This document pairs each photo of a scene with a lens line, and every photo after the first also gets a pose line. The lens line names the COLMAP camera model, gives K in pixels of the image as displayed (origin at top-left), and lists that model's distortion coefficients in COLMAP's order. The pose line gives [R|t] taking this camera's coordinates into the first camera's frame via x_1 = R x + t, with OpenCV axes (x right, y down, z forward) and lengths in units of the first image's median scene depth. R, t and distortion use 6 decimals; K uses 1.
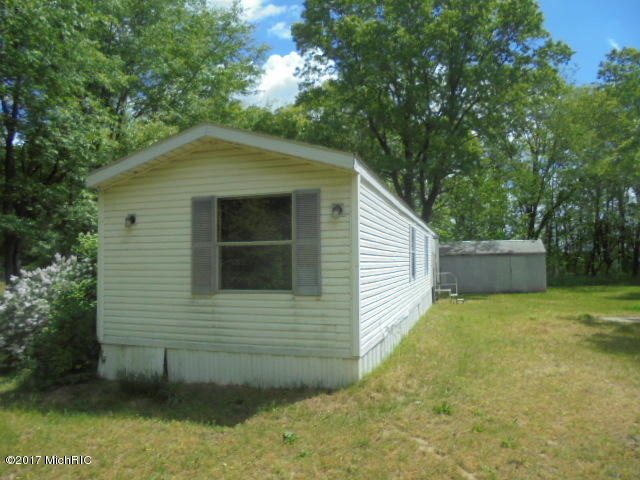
lens RADIAL K [[472.8, 0, 320.0], [0, 472.8, 240.0], [0, 0, 1]] dist [-0.119248, 0.076876]
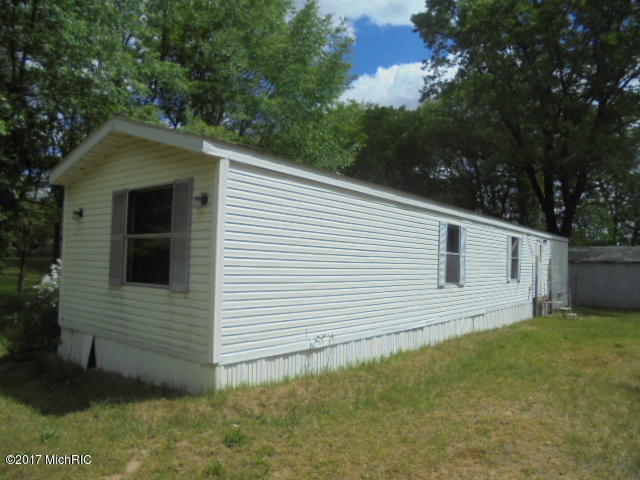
lens RADIAL K [[472.8, 0, 320.0], [0, 472.8, 240.0], [0, 0, 1]] dist [-0.119248, 0.076876]
pose [[0.931673, 0.015953, -0.362947, 0.527604], [-0.017869, 0.999839, -0.001921, 0.010516], [0.362857, 0.008275, 0.931808, 0.222117]]
